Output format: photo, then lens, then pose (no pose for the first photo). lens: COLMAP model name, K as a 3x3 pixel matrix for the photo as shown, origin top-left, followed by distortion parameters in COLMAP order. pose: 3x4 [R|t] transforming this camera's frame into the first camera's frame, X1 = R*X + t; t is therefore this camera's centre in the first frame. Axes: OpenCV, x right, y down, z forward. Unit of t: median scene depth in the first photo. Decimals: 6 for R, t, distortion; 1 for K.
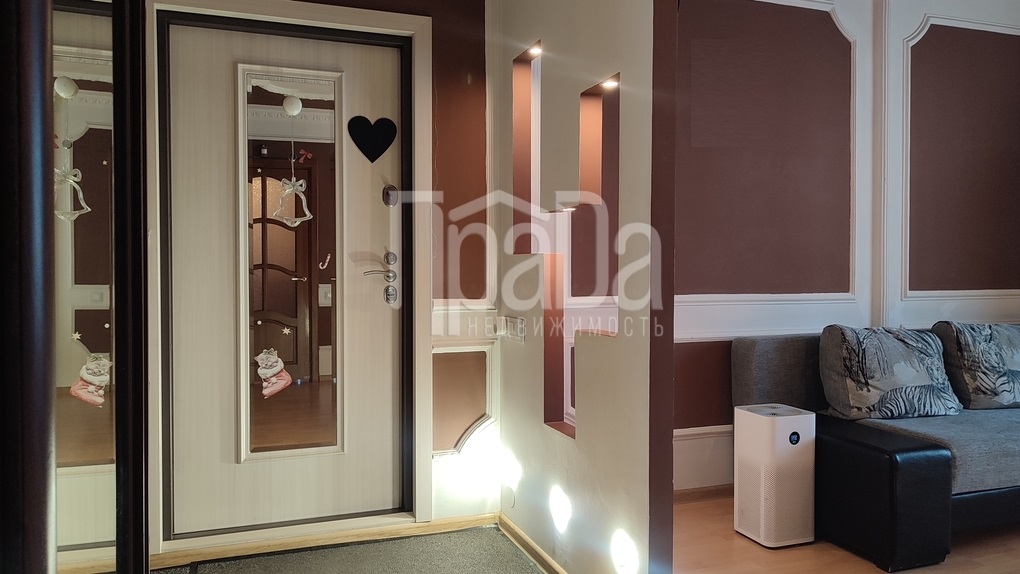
lens RADIAL K [[727.9, 0, 510.0], [0, 727.9, 287.0], [0, 0, 1]] dist [0.027940, -0.001863]
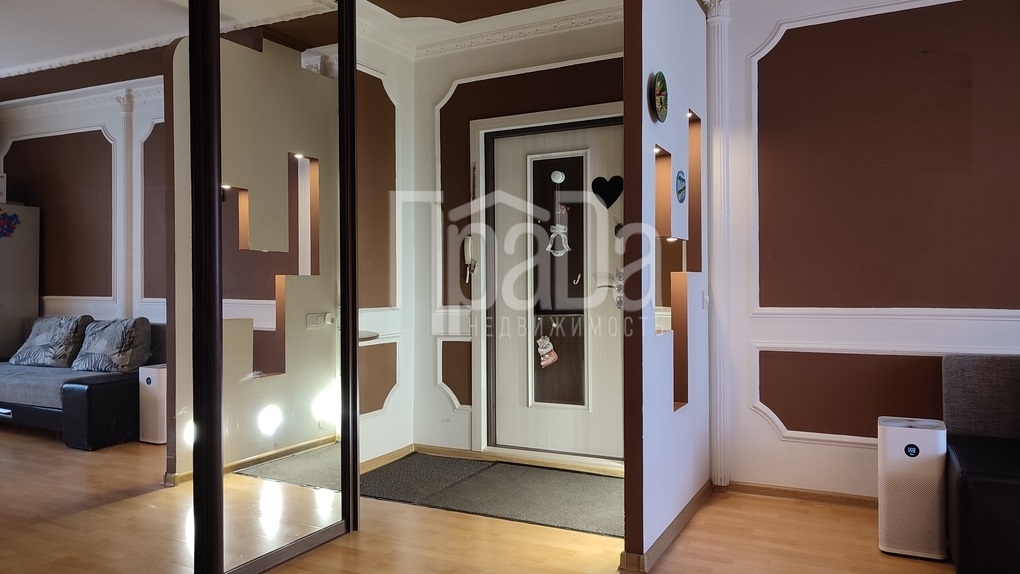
lens RADIAL K [[717.6, 0, 510.0], [0, 717.6, 287.0], [0, 0, 1]] dist [0.071566, 0.000115]
pose [[0.695244, 0.002099, -0.718770, 0.712380], [-0.004954, 0.999986, -0.001872, -0.015949], [0.718756, 0.004862, 0.695245, -0.110565]]
